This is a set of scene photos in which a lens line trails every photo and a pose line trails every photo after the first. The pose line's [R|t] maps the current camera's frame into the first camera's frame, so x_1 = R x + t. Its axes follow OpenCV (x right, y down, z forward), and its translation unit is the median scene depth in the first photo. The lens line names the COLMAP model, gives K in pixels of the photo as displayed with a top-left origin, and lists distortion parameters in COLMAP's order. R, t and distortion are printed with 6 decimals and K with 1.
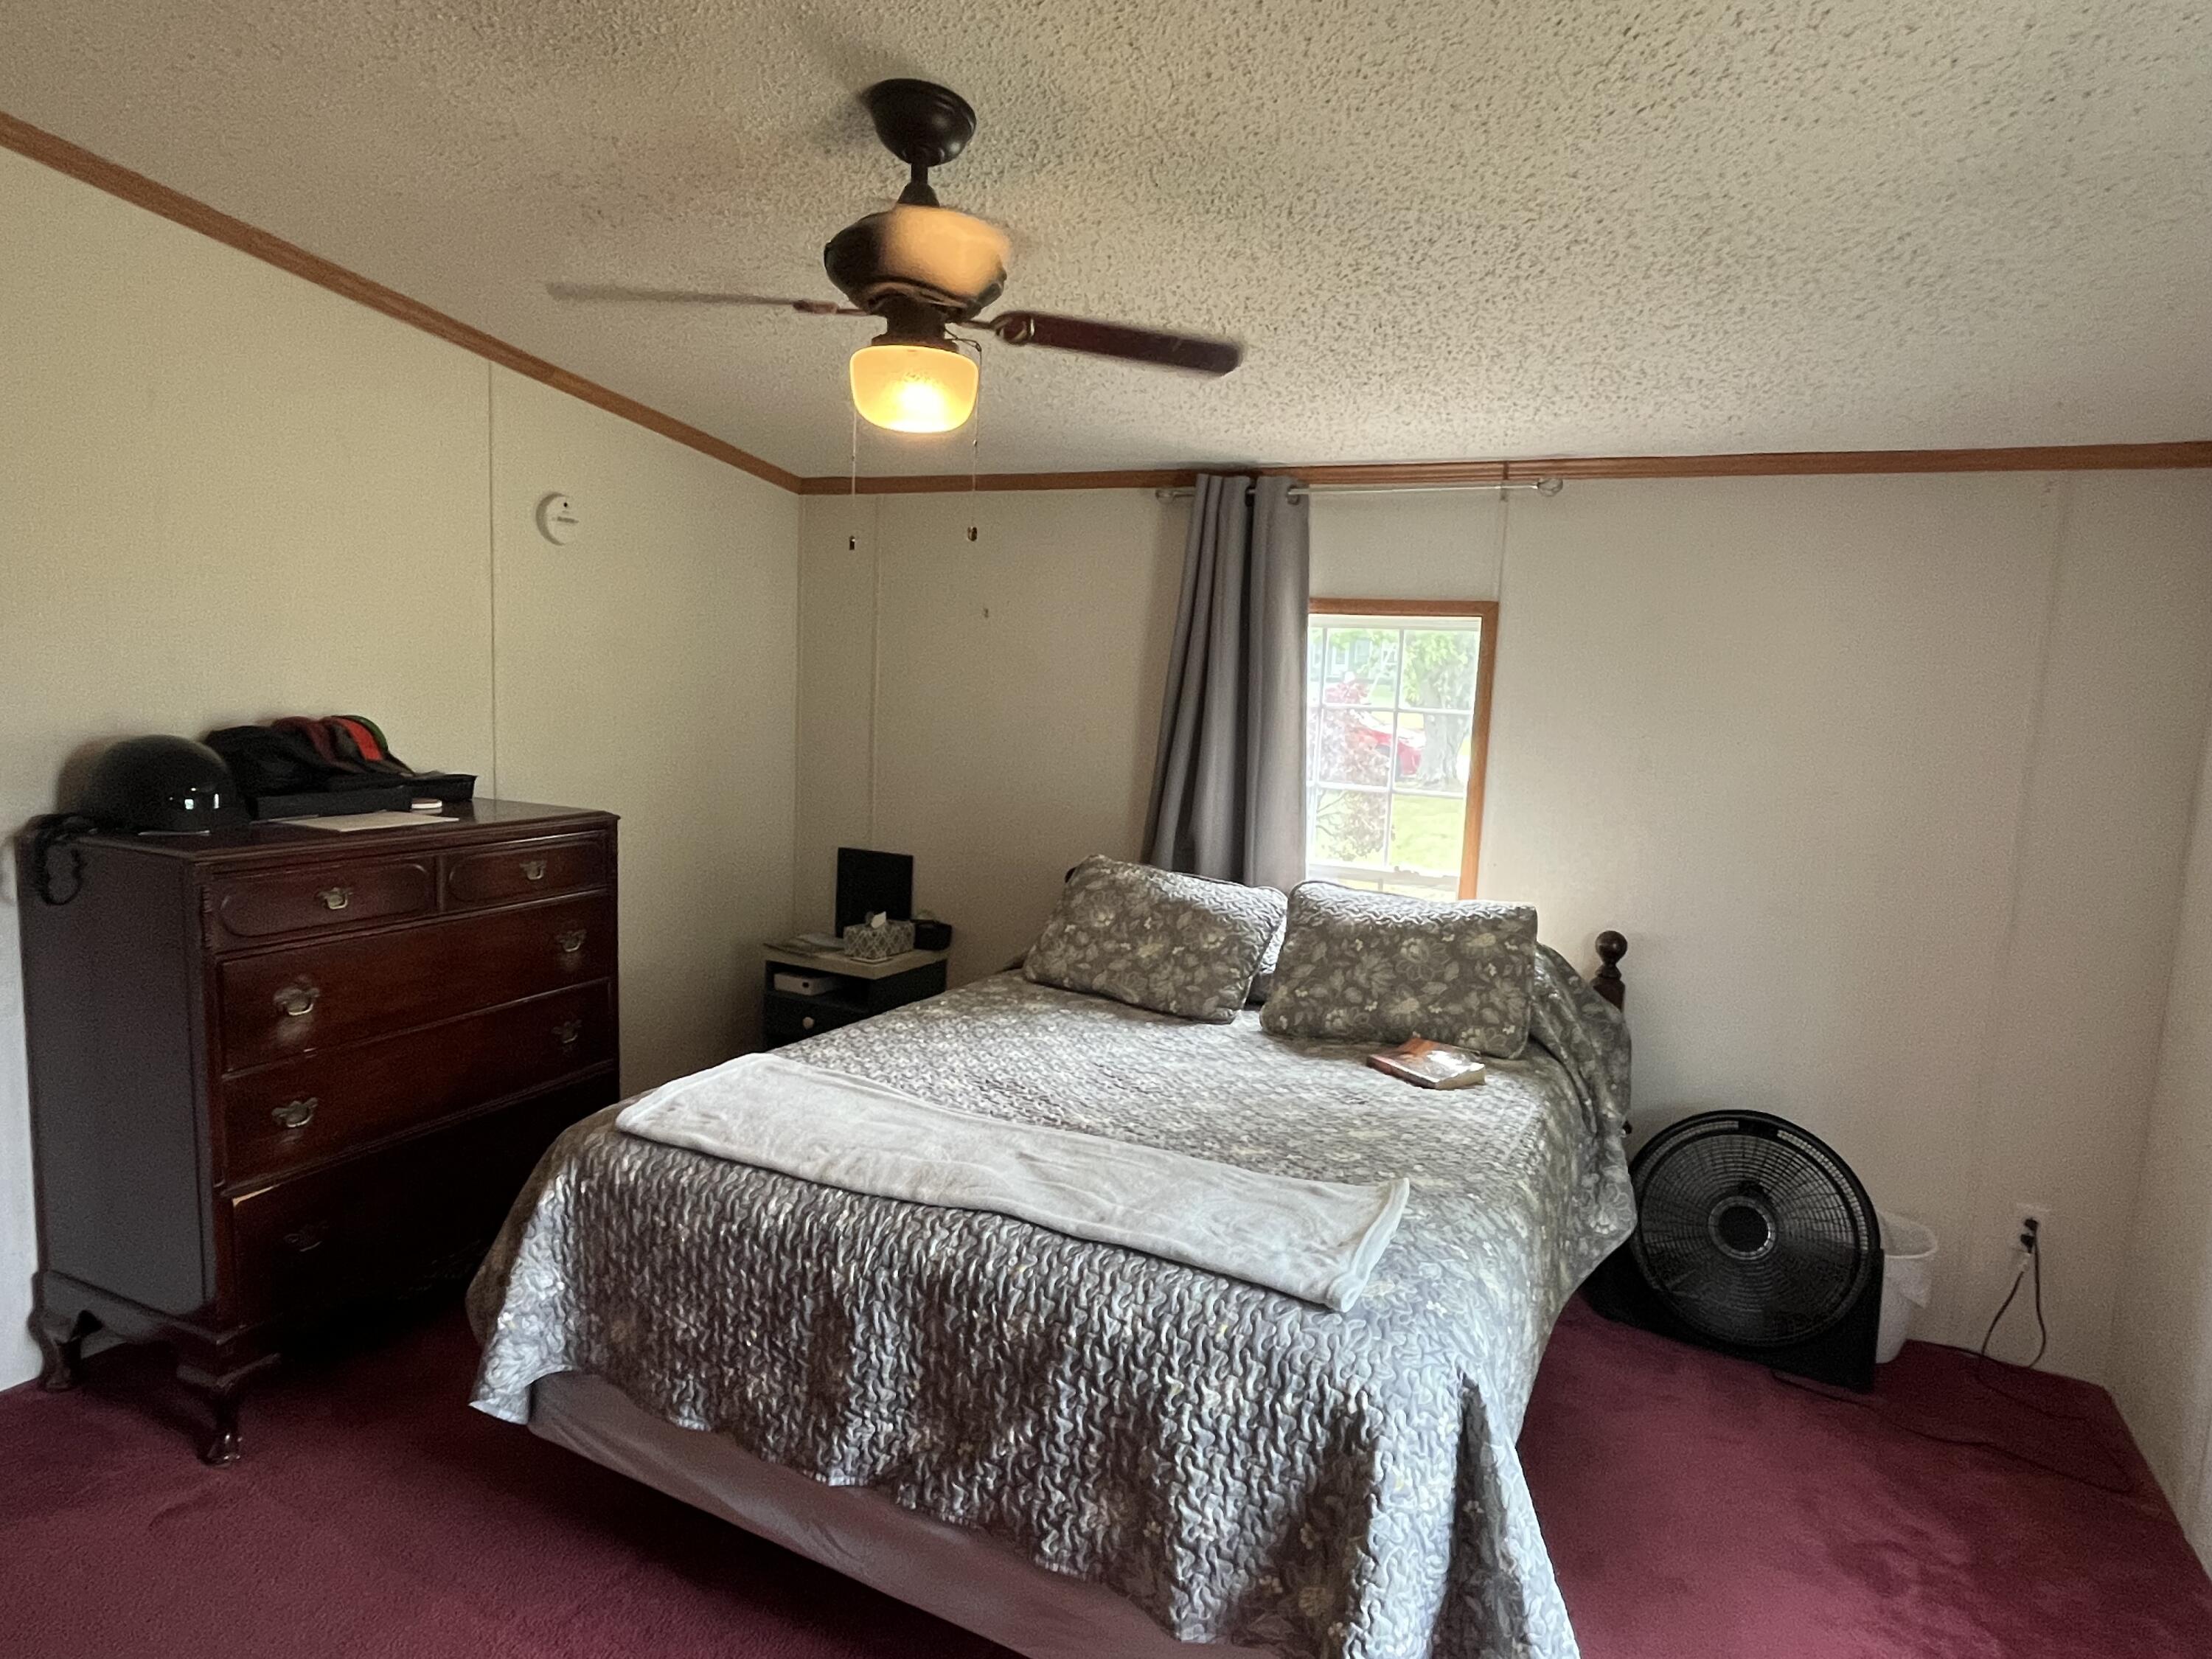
lens RADIAL K [[1291.9, 0, 1106.0], [0, 1291.9, 829.5], [0, 0, 1]] dist [0.000848, -0.016340]
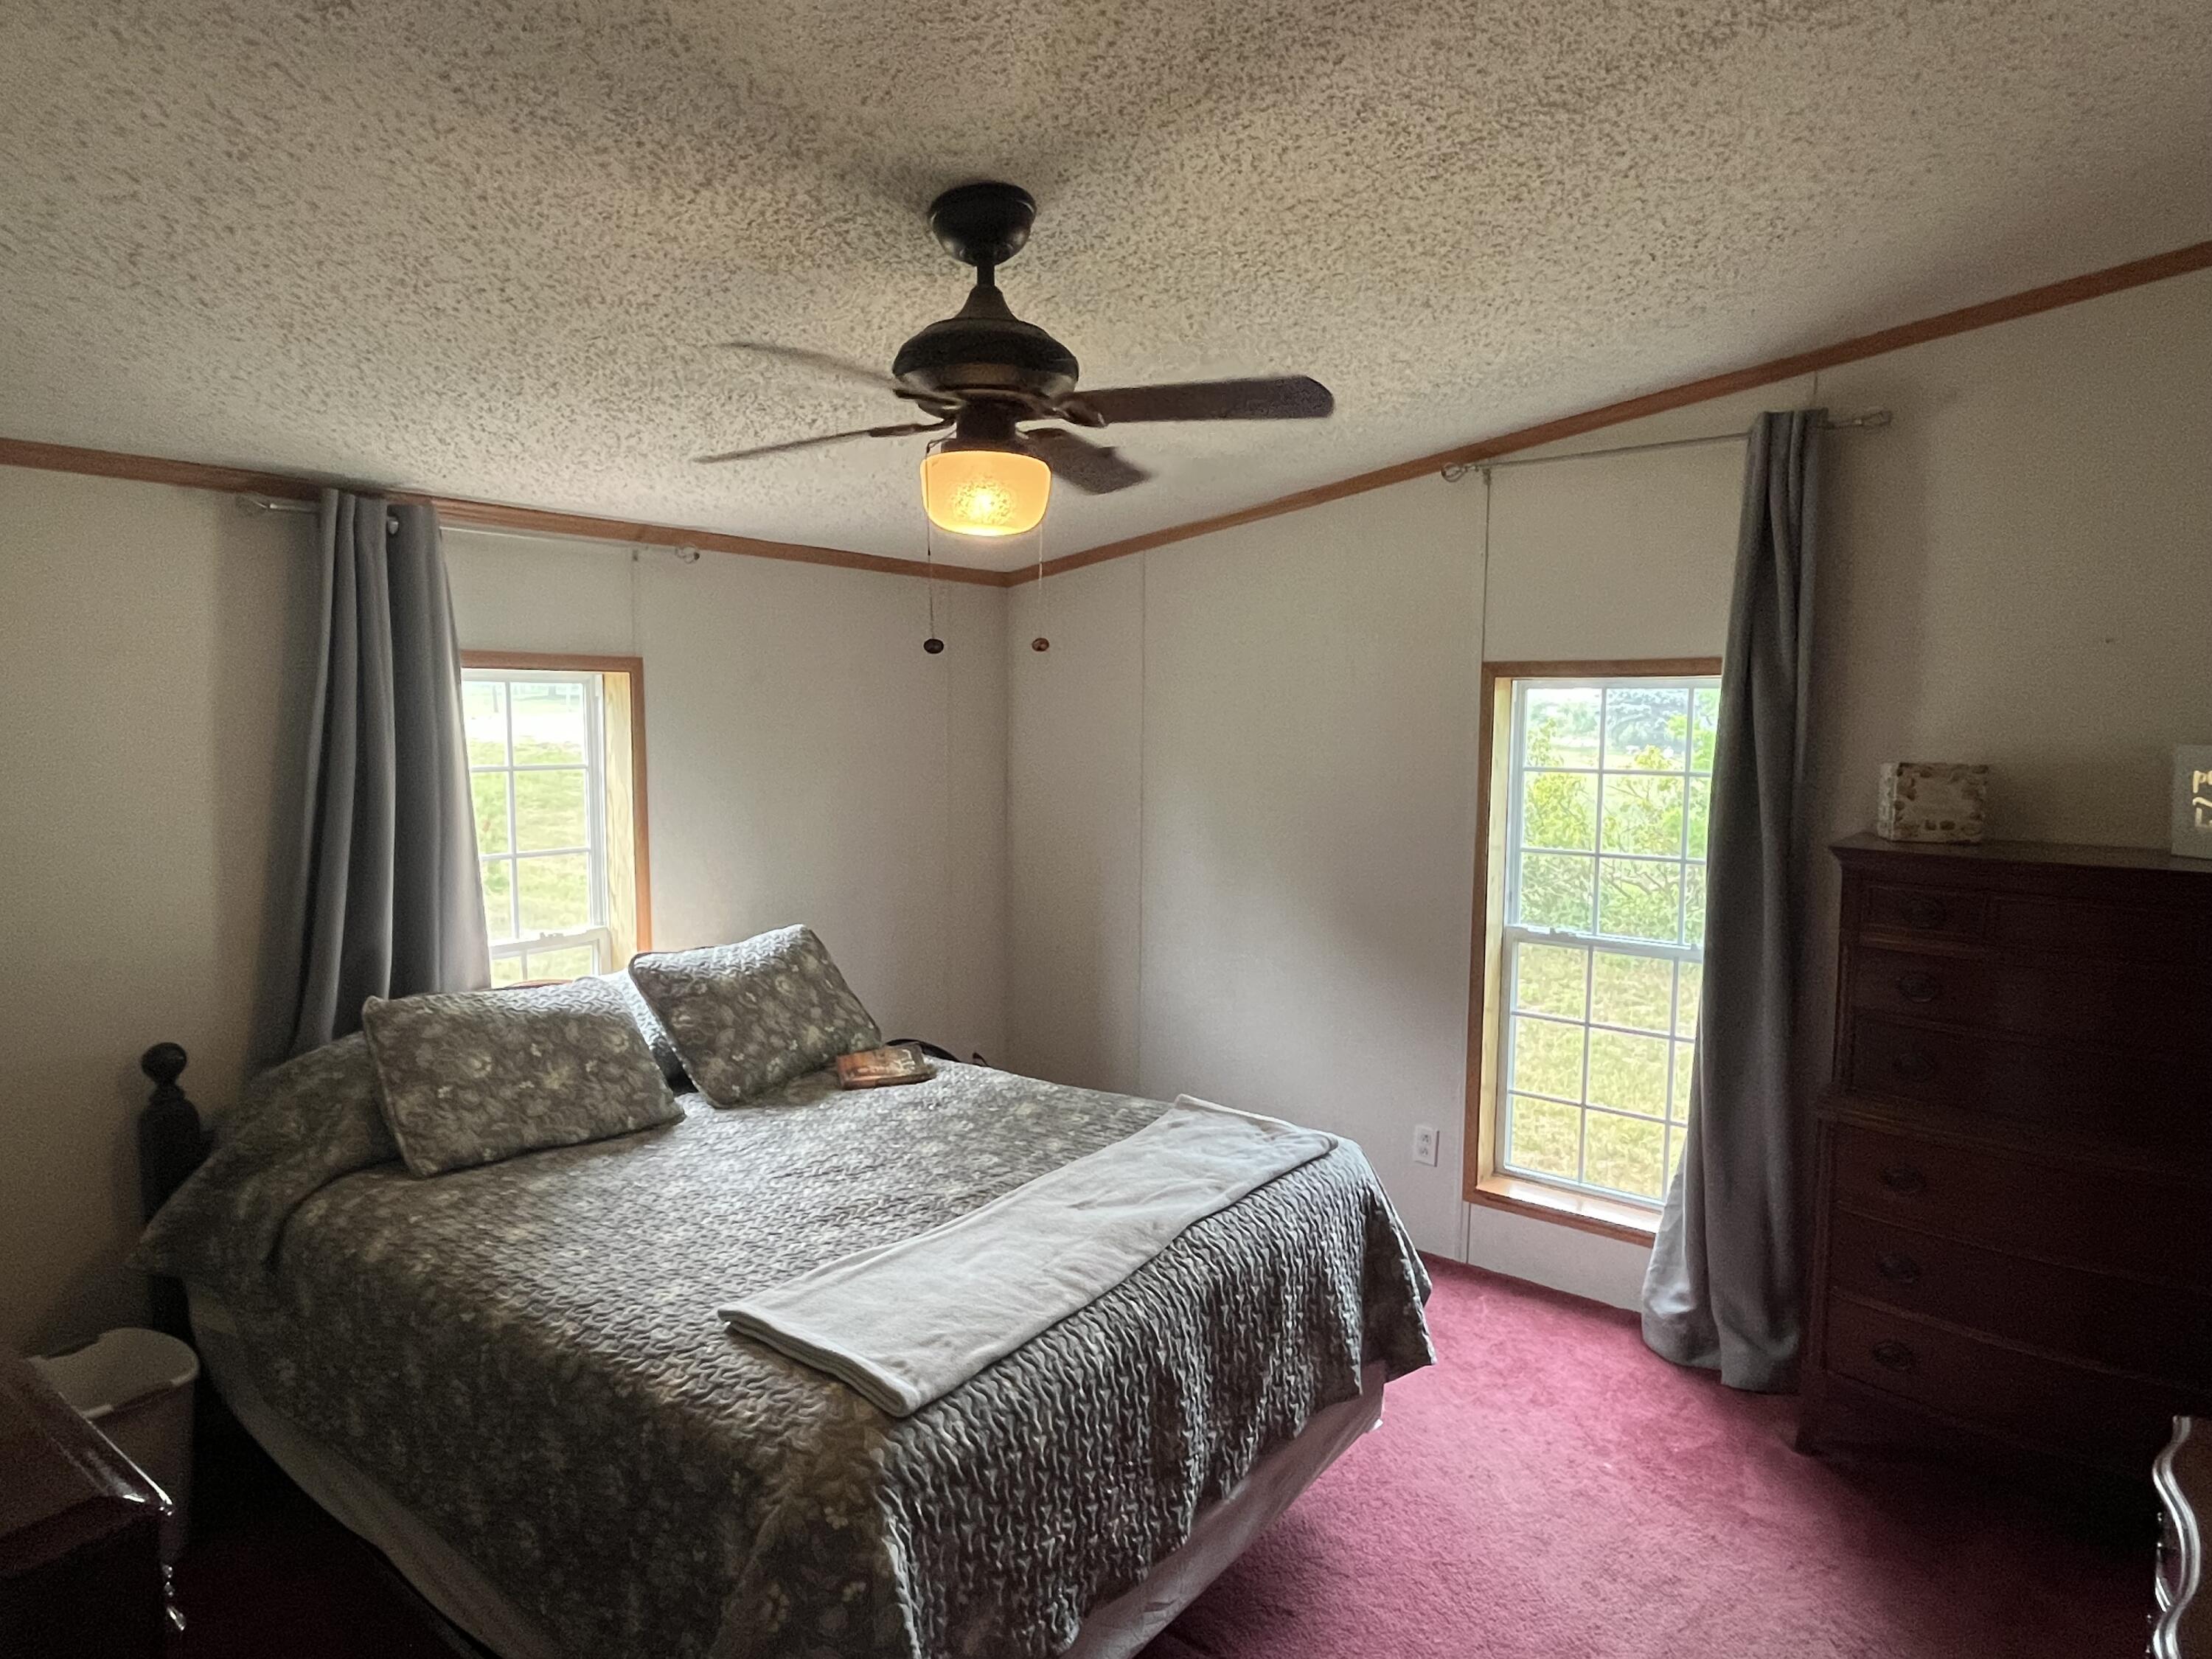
lens RADIAL K [[1291.9, 0, 1106.0], [0, 1291.9, 829.5], [0, 0, 1]] dist [0.000848, -0.016340]
pose [[0.180362, -0.136945, 0.974020, -0.821094], [0.118571, 0.986066, 0.116683, -0.144179], [-0.976427, 0.094446, 0.194086, 0.549100]]
